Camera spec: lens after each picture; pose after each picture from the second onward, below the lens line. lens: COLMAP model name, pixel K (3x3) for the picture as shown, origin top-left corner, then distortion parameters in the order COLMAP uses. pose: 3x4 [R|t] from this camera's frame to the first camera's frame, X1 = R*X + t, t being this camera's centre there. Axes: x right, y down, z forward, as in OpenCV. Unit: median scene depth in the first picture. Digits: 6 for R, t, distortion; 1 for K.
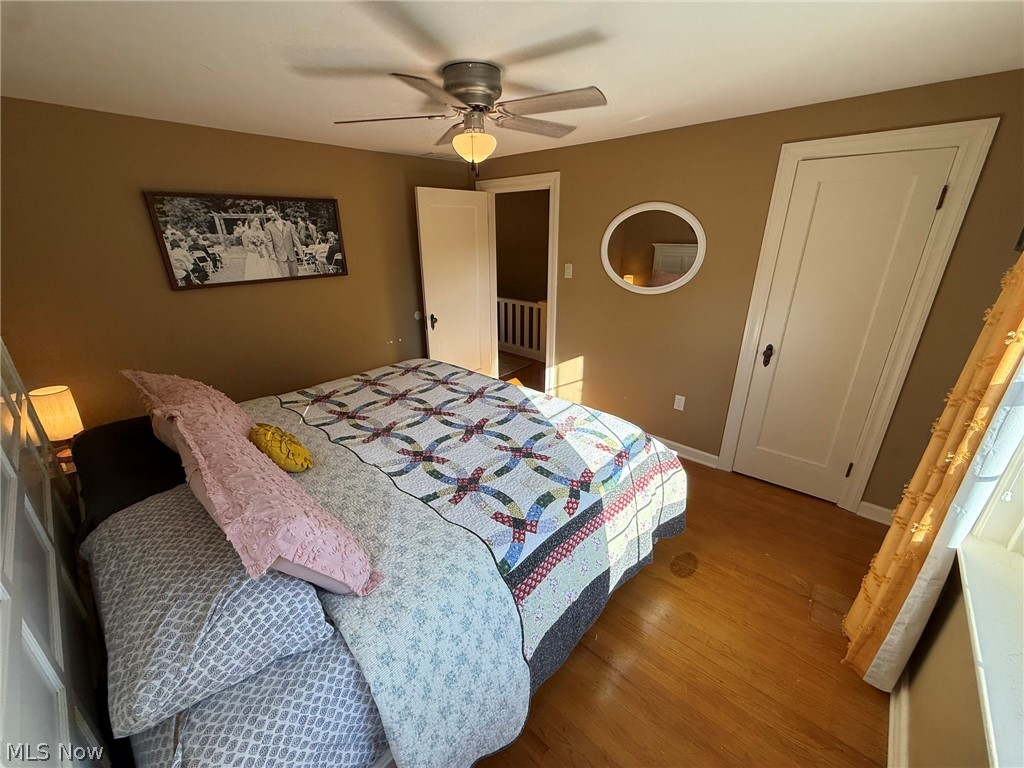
lens RADIAL K [[406.2, 0, 513.4], [0, 406.2, 383.3], [0, 0, 1]] dist [0.000411, -0.000755]
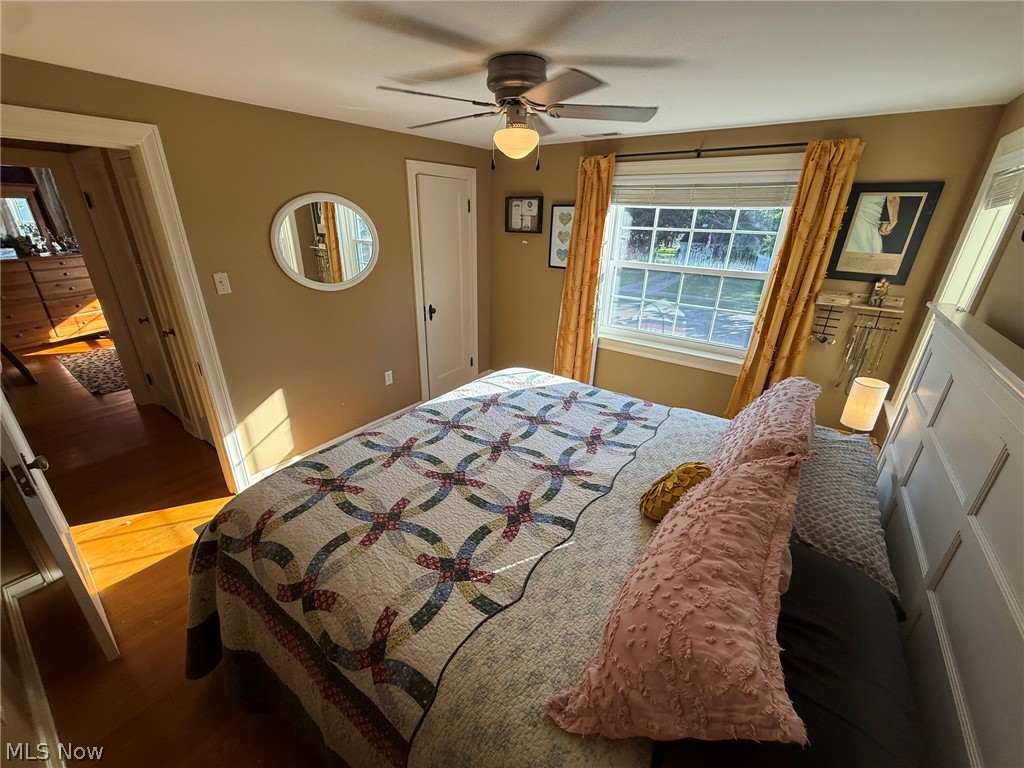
lens RADIAL K [[406.2, 0, 512.5], [0, 406.2, 383.7], [0, 0, 1]] dist [0.000411, -0.000755]
pose [[-0.093259, -0.376583, 0.921677, -0.869380], [0.344118, 0.856471, 0.384760, -0.332796], [-0.934284, 0.353048, 0.049715, 0.840327]]
